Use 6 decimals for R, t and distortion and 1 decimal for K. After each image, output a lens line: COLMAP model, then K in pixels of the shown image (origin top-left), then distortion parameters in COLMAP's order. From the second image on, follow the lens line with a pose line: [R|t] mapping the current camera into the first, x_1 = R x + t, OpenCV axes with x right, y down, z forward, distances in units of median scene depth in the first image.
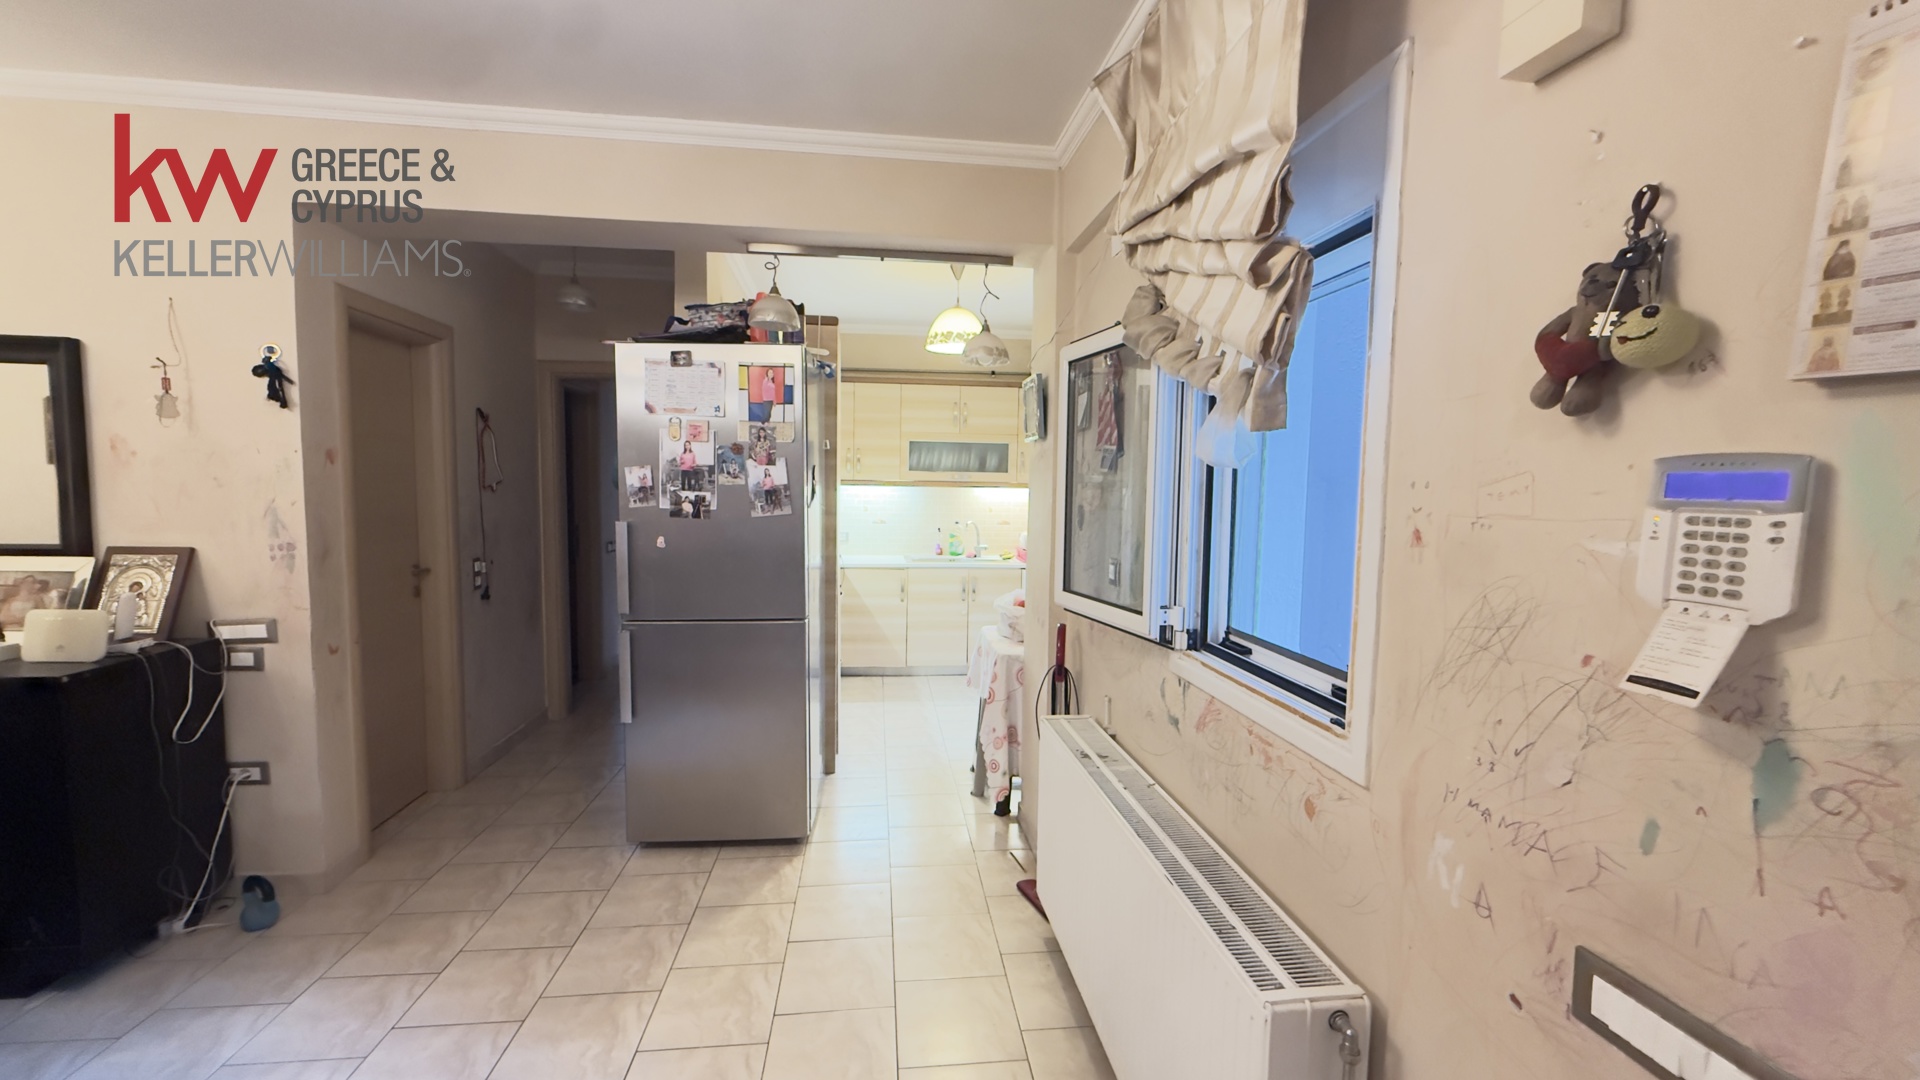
lens RADIAL K [[764.5, 0, 960.0], [0, 764.5, 540.0], [0, 0, 1]] dist [0.001040, 0.000054]
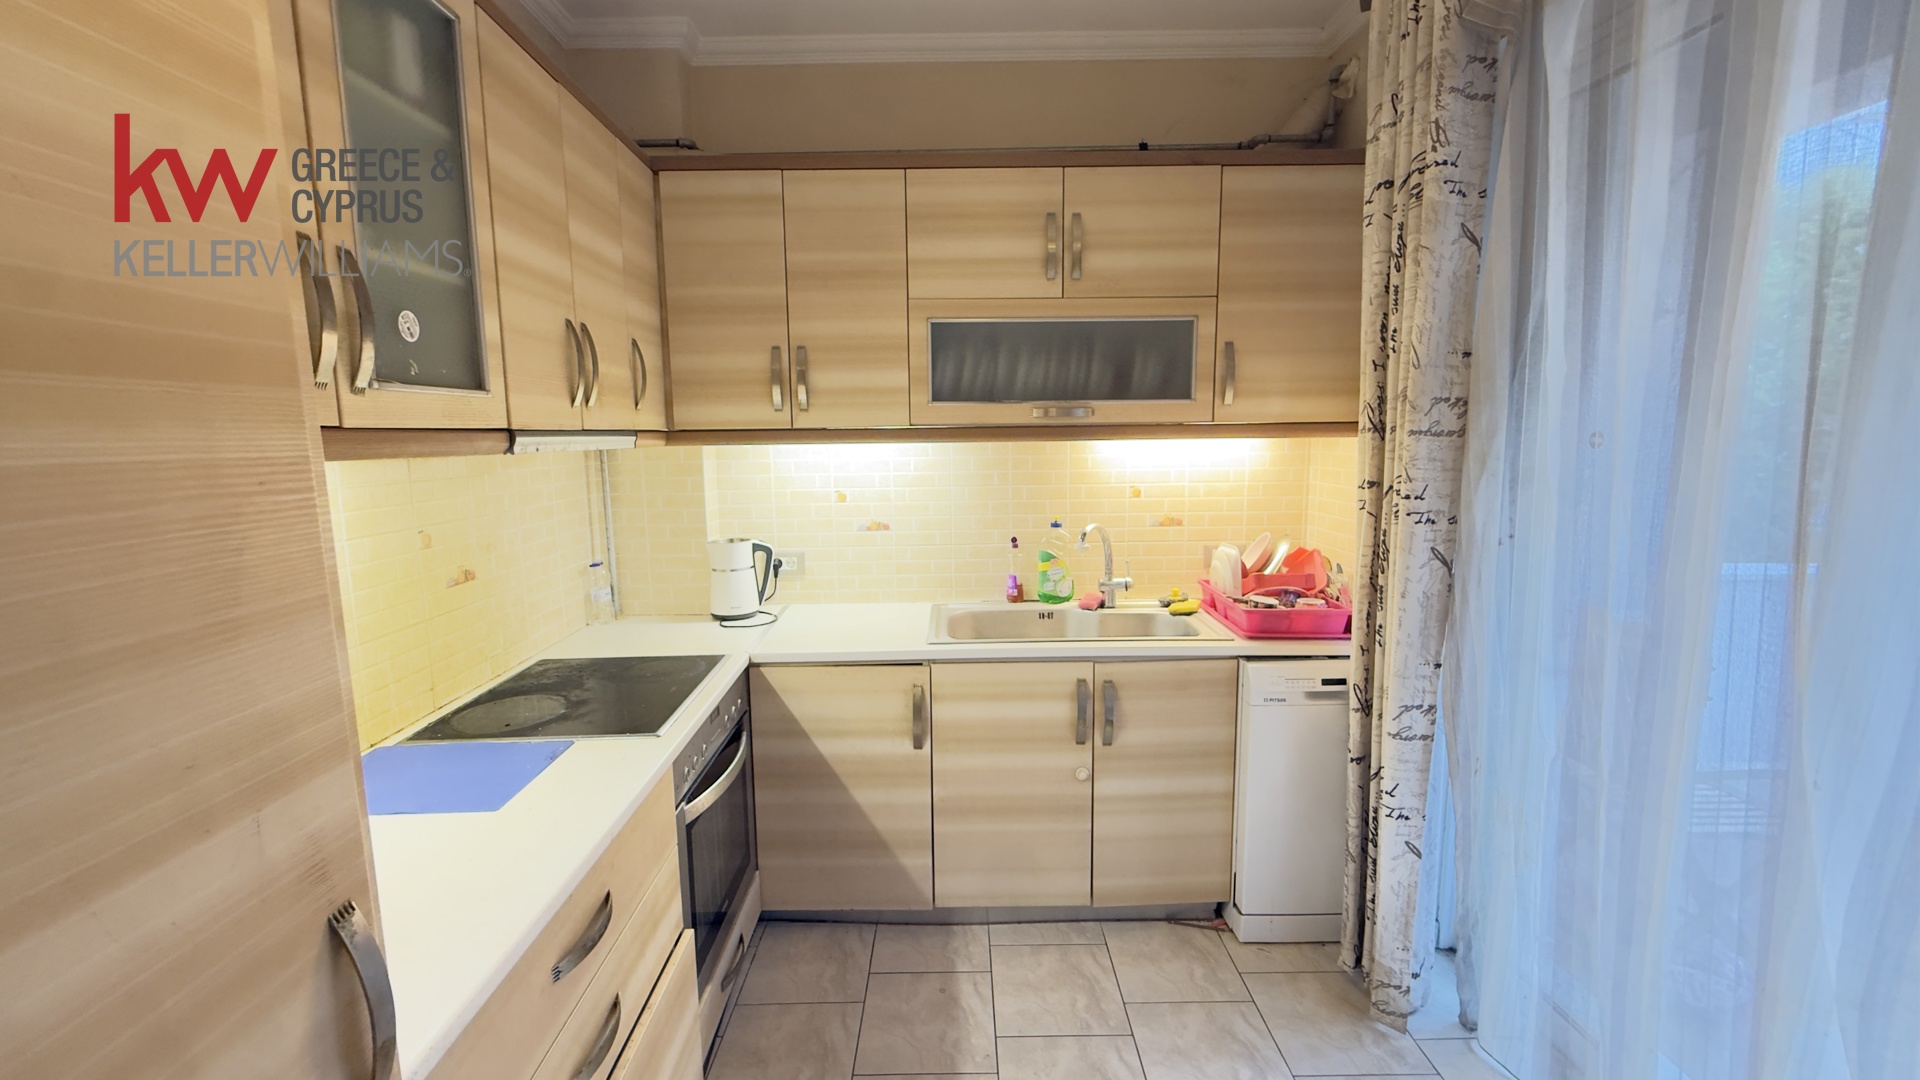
lens RADIAL K [[764.5, 0, 960.0], [0, 764.5, 540.0], [0, 0, 1]] dist [0.001040, 0.000054]
pose [[0.992449, -0.010587, -0.122198, -0.006724], [0.019760, 0.997055, 0.074102, -0.047102], [0.121054, -0.075957, 0.989736, 0.597668]]
